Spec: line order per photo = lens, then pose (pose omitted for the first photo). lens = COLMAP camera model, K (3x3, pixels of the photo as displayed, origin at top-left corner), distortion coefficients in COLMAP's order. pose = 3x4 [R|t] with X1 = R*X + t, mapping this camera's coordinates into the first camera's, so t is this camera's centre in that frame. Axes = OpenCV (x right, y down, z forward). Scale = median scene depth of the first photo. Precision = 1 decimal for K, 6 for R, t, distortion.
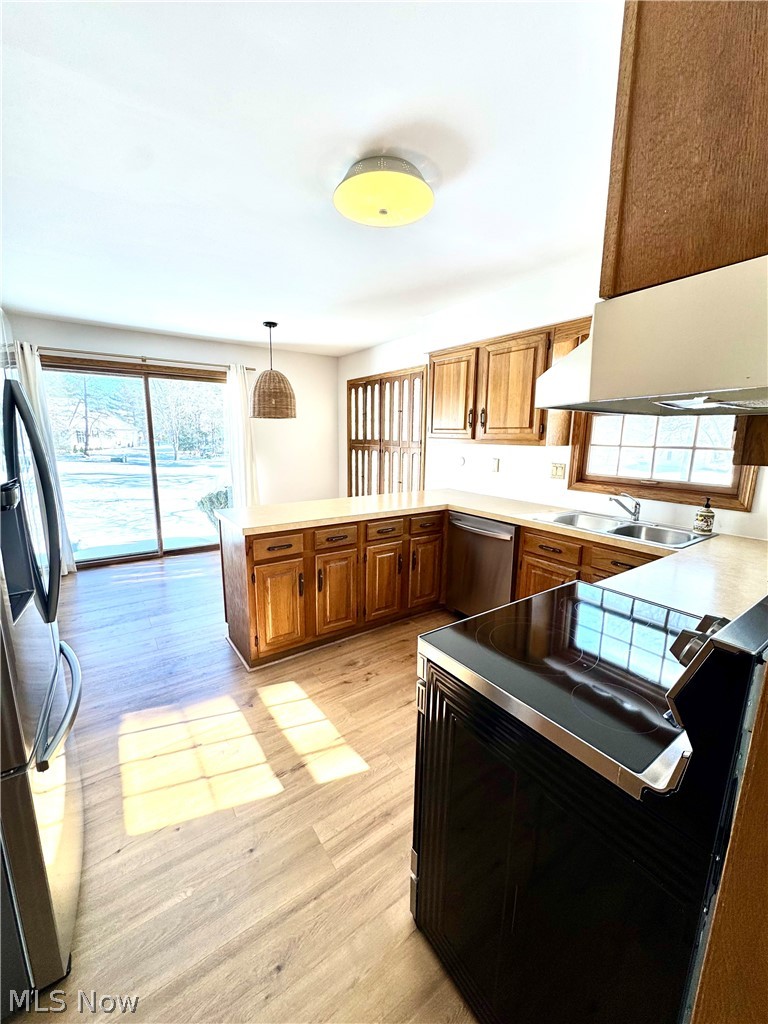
lens RADIAL K [[408.5, 0, 384.8], [0, 408.5, 511.1], [0, 0, 1]] dist [0.009929, 0.001215]
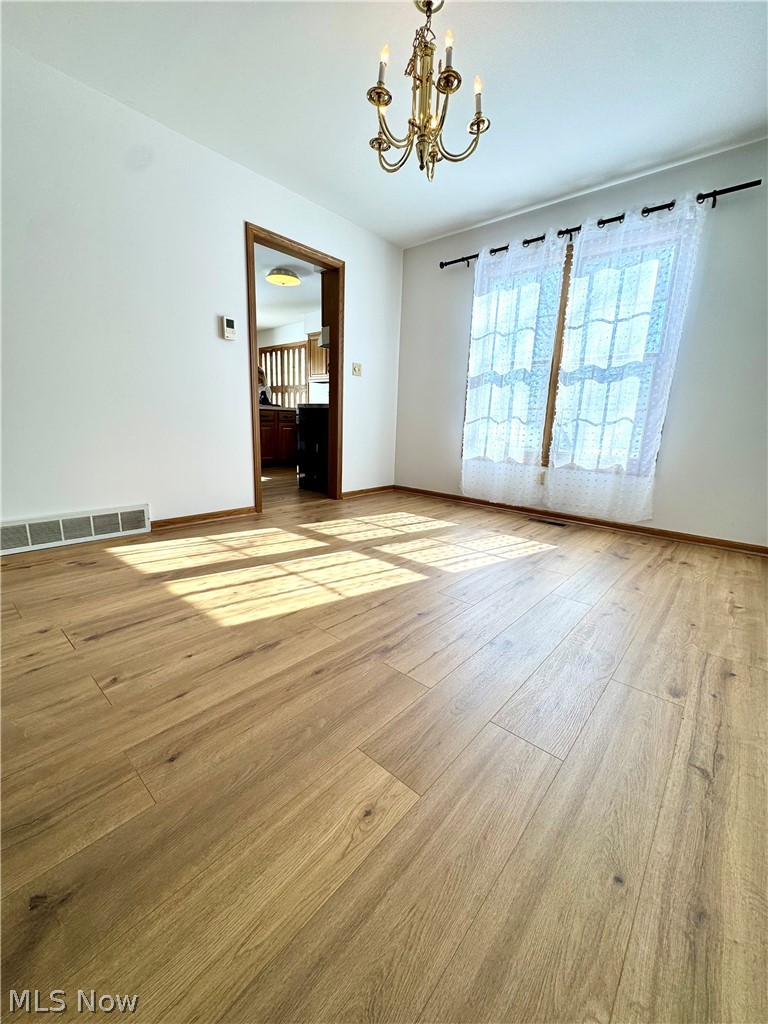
lens RADIAL K [[408.5, 0, 381.0], [0, 408.5, 513.6], [0, 0, 1]] dist [0.009929, 0.001215]
pose [[0.972254, -0.029605, 0.232046, -0.021822], [0.019214, 0.998714, 0.046912, 0.286136], [-0.233137, -0.041152, 0.971573, -0.756983]]
